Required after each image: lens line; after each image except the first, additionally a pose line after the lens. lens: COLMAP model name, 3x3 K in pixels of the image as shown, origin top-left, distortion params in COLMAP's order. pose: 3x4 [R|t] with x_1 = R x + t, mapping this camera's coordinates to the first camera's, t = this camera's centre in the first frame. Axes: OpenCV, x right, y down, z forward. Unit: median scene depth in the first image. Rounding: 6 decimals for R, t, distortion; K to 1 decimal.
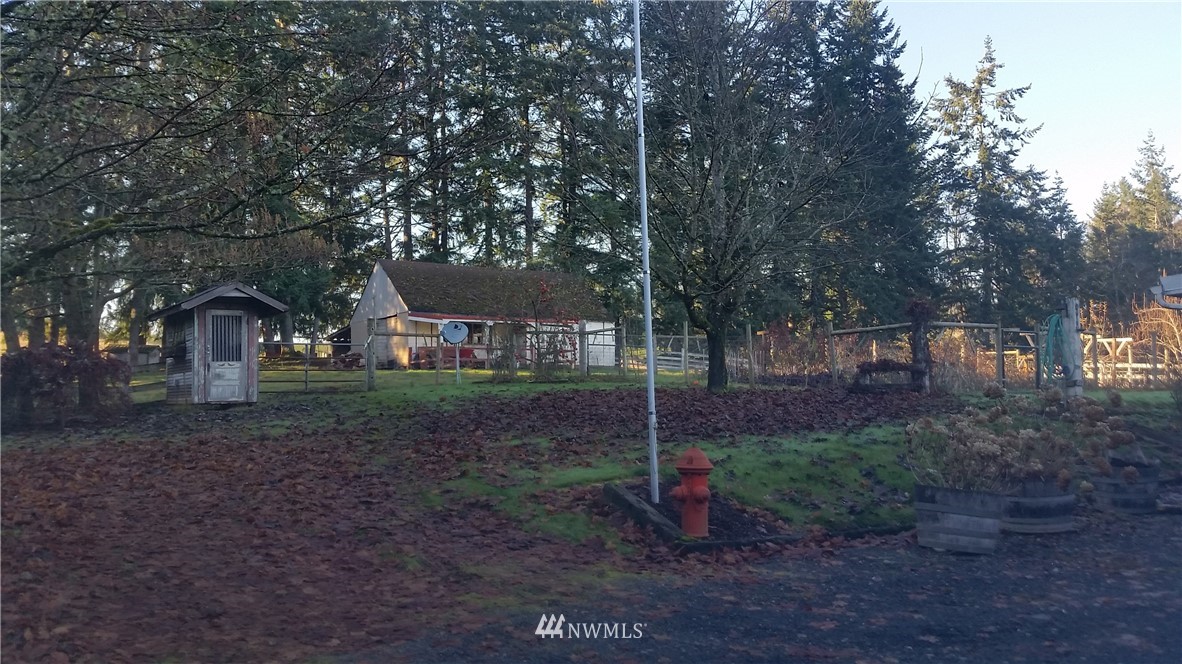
lens RADIAL K [[1079.8, 0, 591.0], [0, 1079.8, 332.0], [0, 0, 1]] dist [-0.002442, -0.001053]
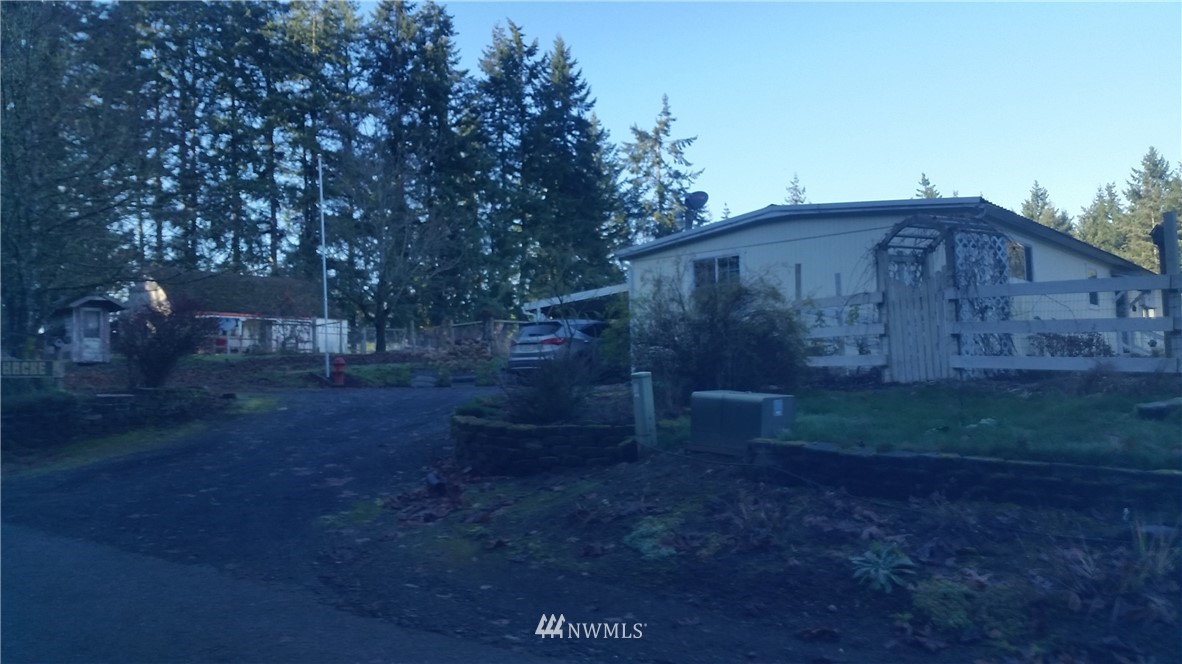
lens RADIAL K [[1082.4, 0, 624.0], [0, 1082.4, 335.9], [0, 0, 1]] dist [0.283637, -0.803534]
pose [[0.967993, 0.010344, 0.250762, 0.009393], [-0.010969, 0.999939, 0.001098, 0.003275], [-0.250736, -0.003814, 0.968048, -0.226187]]
